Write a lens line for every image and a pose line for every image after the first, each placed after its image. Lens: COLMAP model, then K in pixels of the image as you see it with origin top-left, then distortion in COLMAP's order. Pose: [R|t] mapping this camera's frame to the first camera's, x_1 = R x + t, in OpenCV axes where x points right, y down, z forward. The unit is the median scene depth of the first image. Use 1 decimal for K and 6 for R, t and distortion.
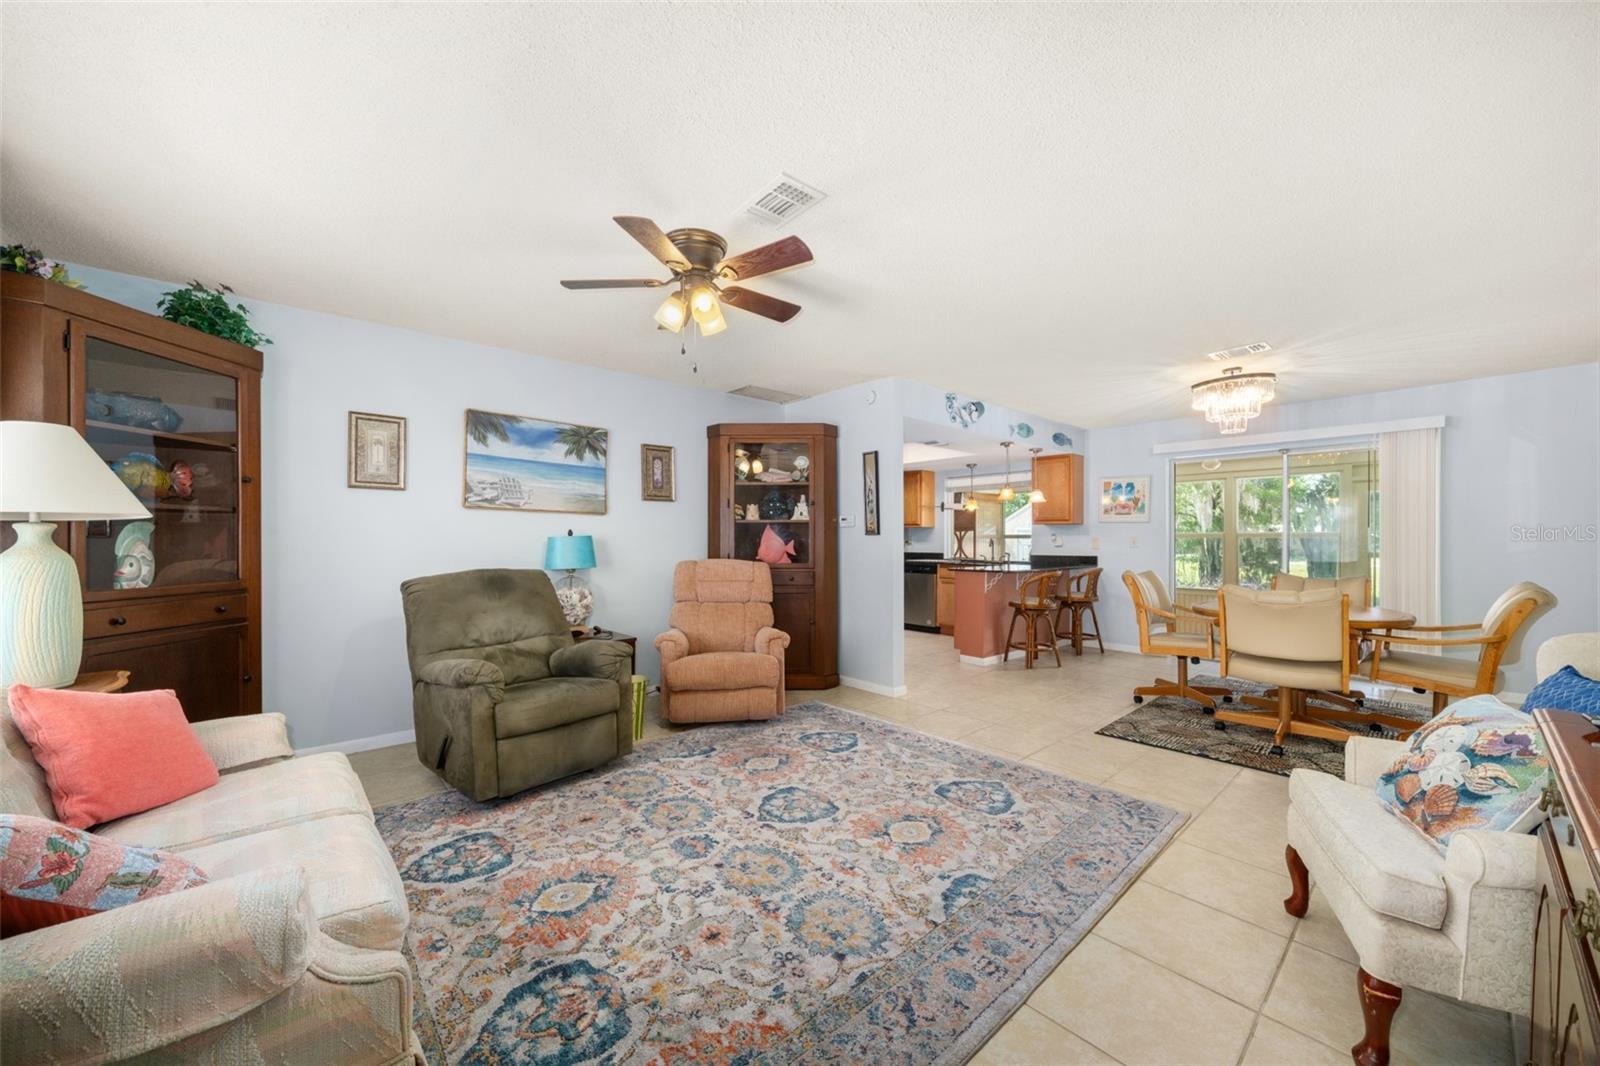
lens RADIAL K [[589.5, 0, 789.5], [0, 589.5, 536.8], [0, 0, 1]] dist [-0.000967, -0.000094]
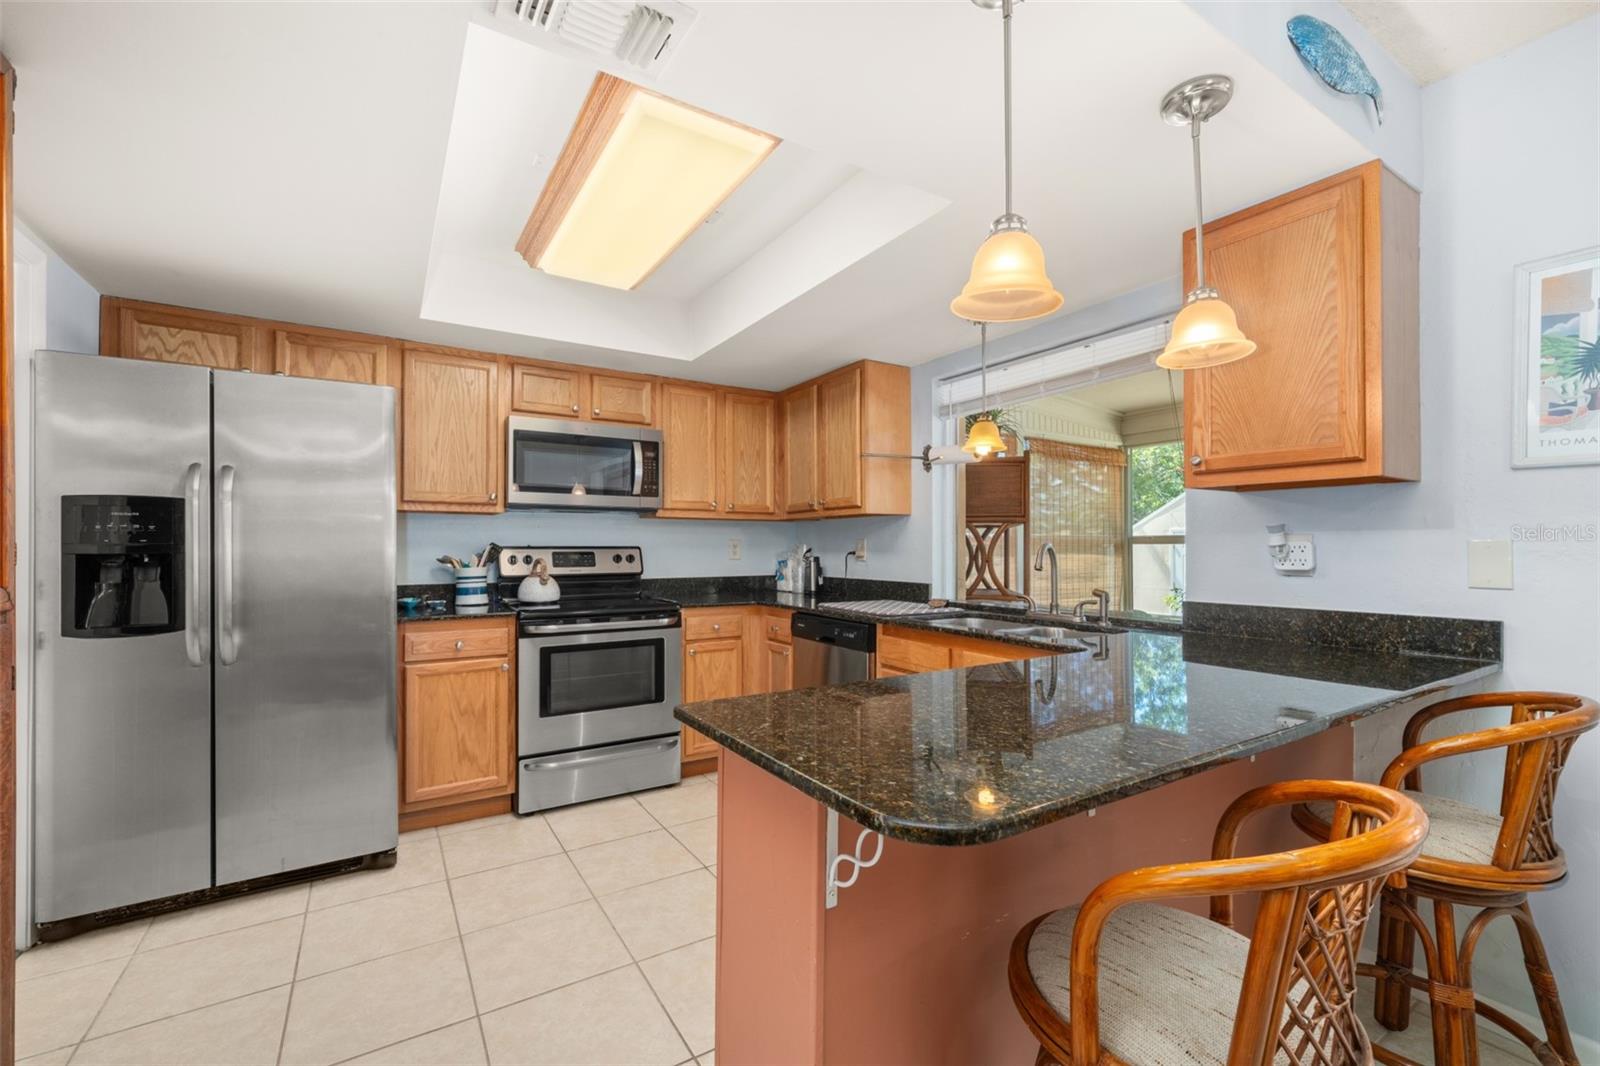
lens RADIAL K [[665.4, 0, 788.3], [0, 665.4, 544.0], [0, 0, 1]] dist [-0.000219, 0.000413]
pose [[0.986223, -0.002105, -0.165407, 0.761453], [0.001964, 0.999998, -0.001013, 0.008188], [0.165408, 0.000675, 0.986225, 1.802652]]
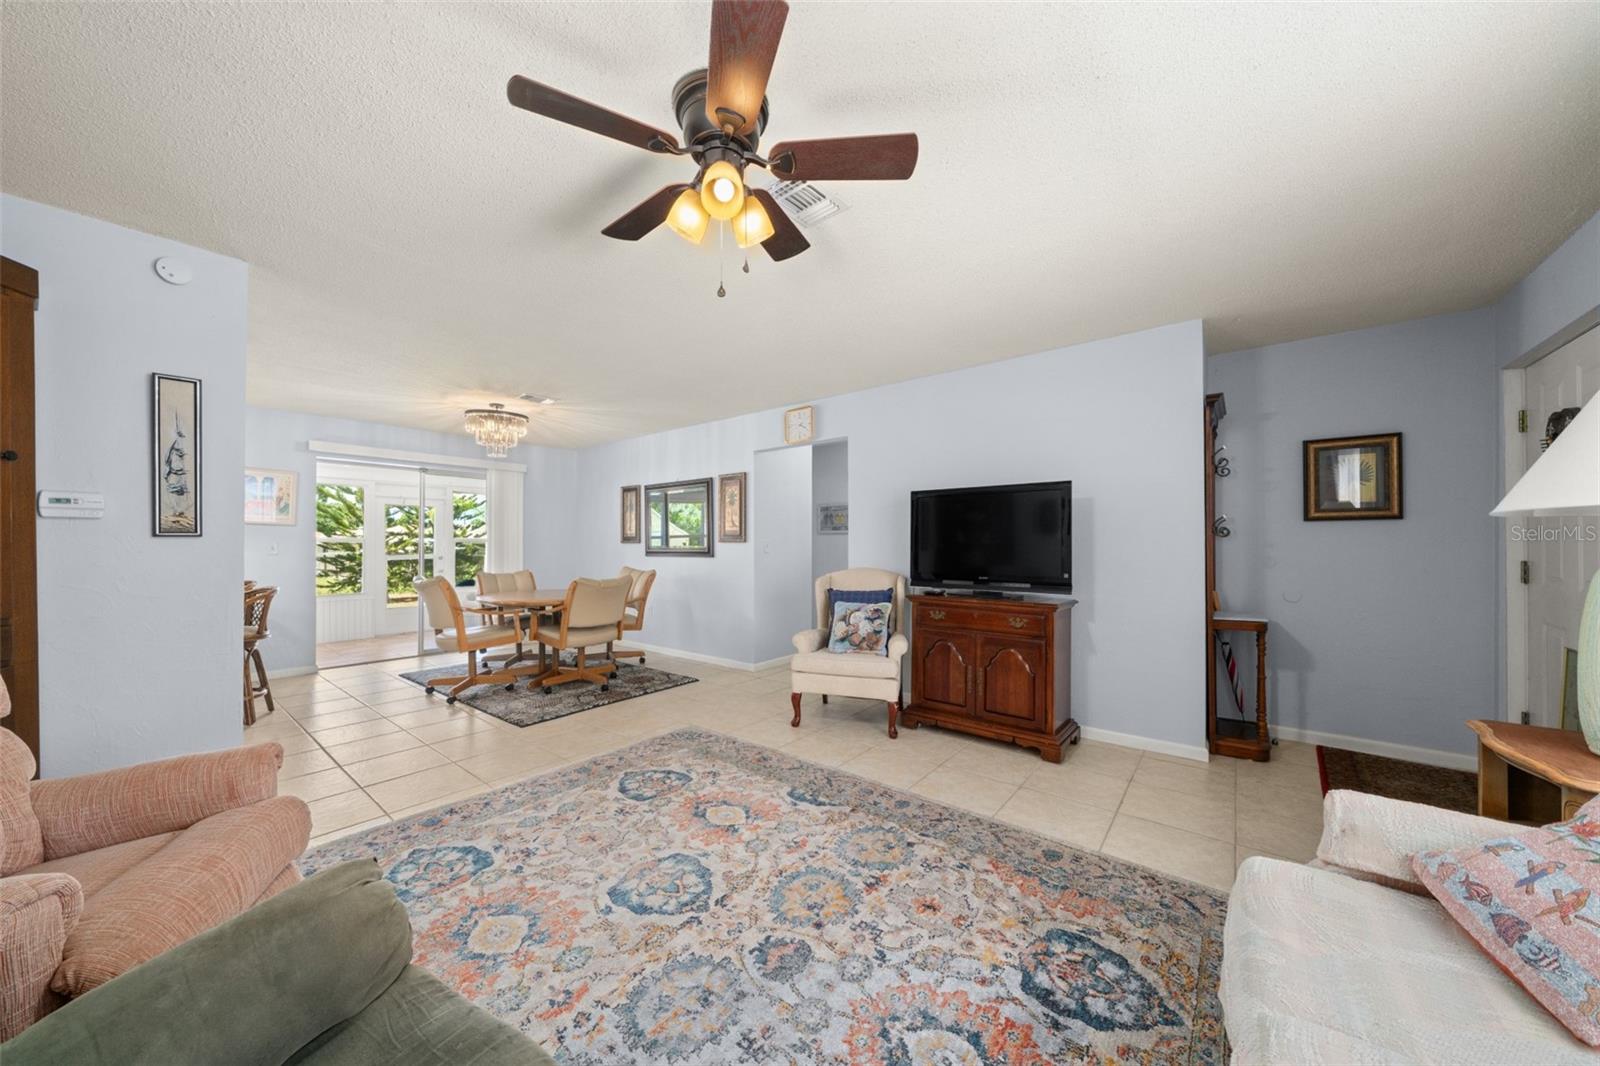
lens RADIAL K [[545.3, 0, 786.4], [0, 545.3, 542.3], [0, 0, 1]] dist [-0.005504, 0.000004]
pose [[-0.160133, 0.002669, 0.987092, -0.738708], [-0.003896, 0.999987, -0.003336, 0.002775], [-0.987088, -0.004379, -0.160120, 0.971271]]
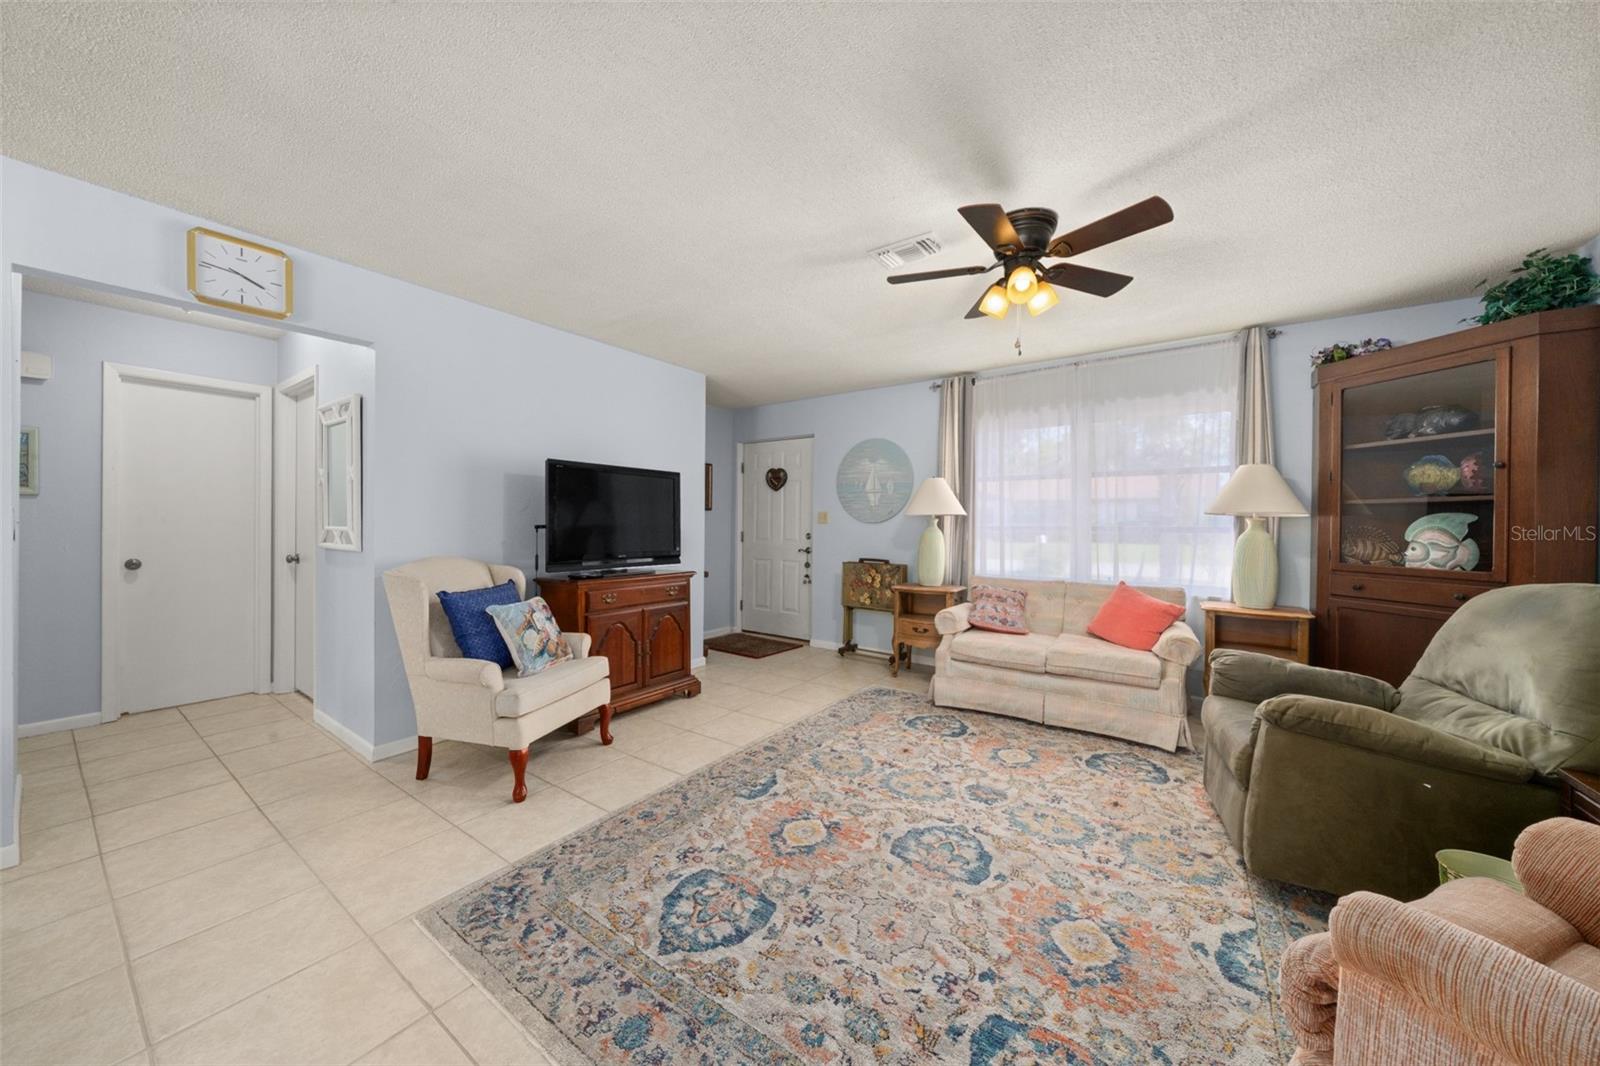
lens RADIAL K [[549.6, 0, 786.9], [0, 549.6, 536.3], [0, 0, 1]] dist [-0.006410, 0.000062]
pose [[-0.974417, -0.002747, -0.224730, 0.398681], [-0.006883, 0.999821, 0.017622, 0.008099], [0.224642, 0.018719, -0.974262, 1.703078]]
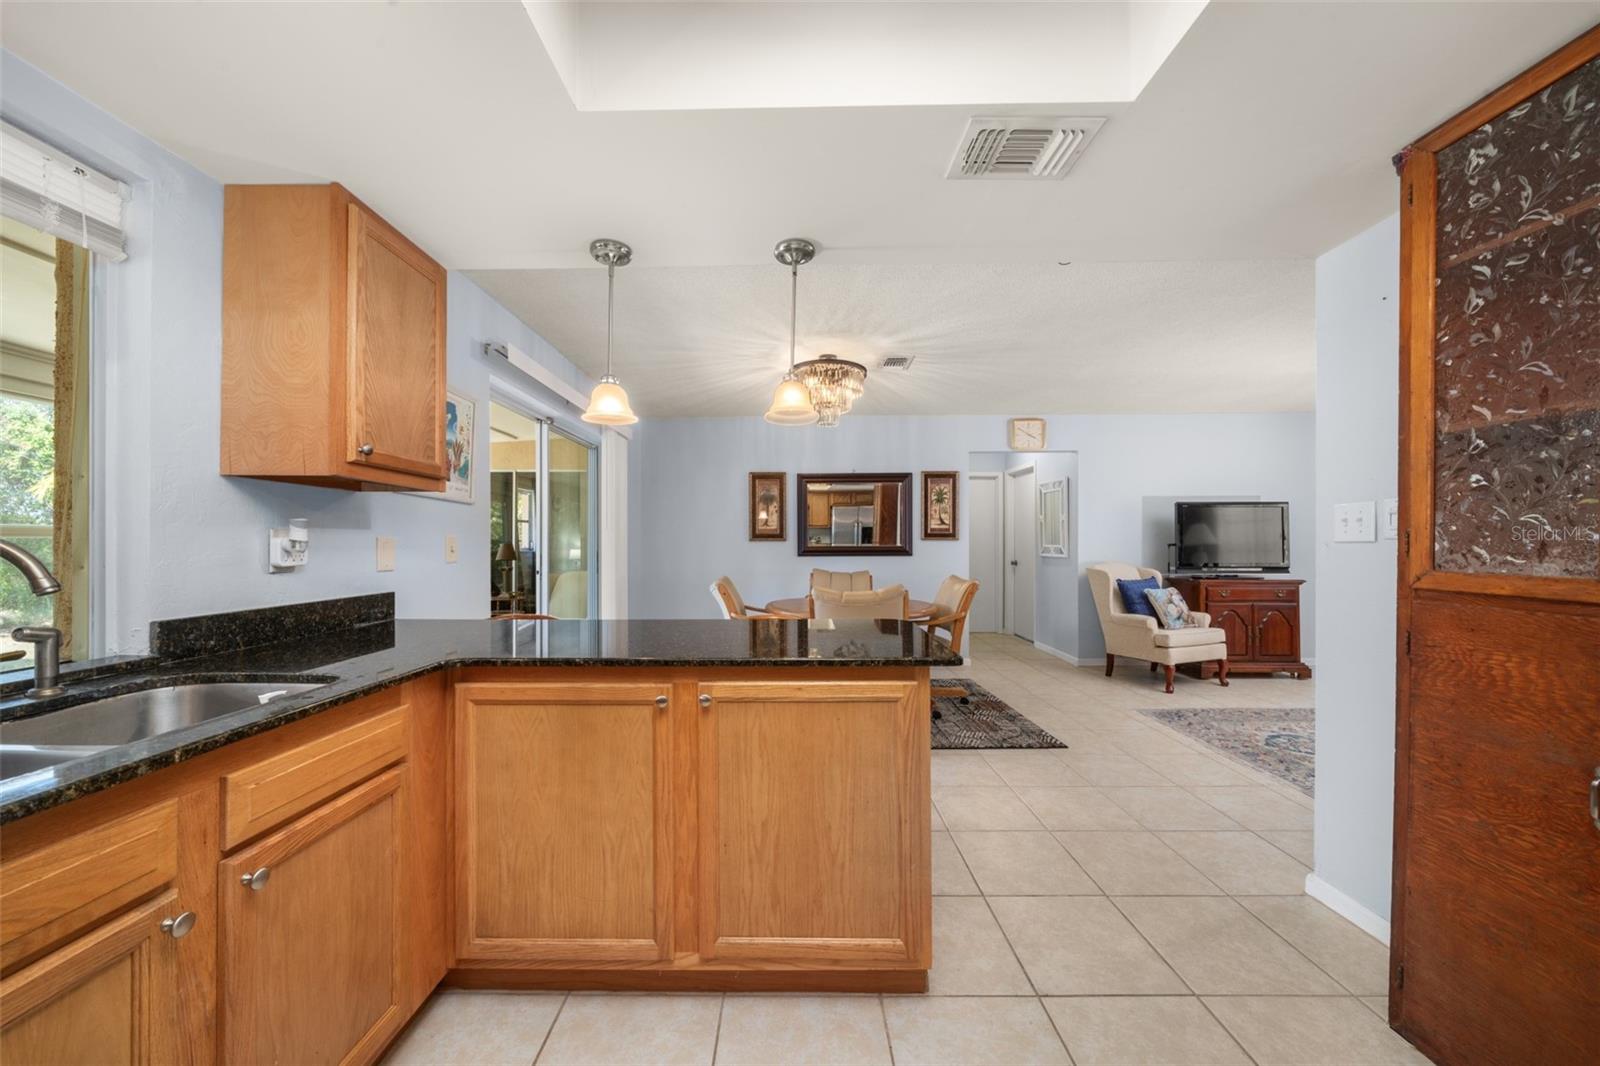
lens RADIAL K [[545.3, 0, 786.4], [0, 545.3, 542.3], [0, 0, 1]] dist [-0.005504, 0.000004]
pose [[-0.742033, 0.000422, 0.670363, 0.378587], [-0.002507, 0.999991, -0.003405, 0.012564], [-0.670359, -0.004207, -0.742025, 2.748581]]
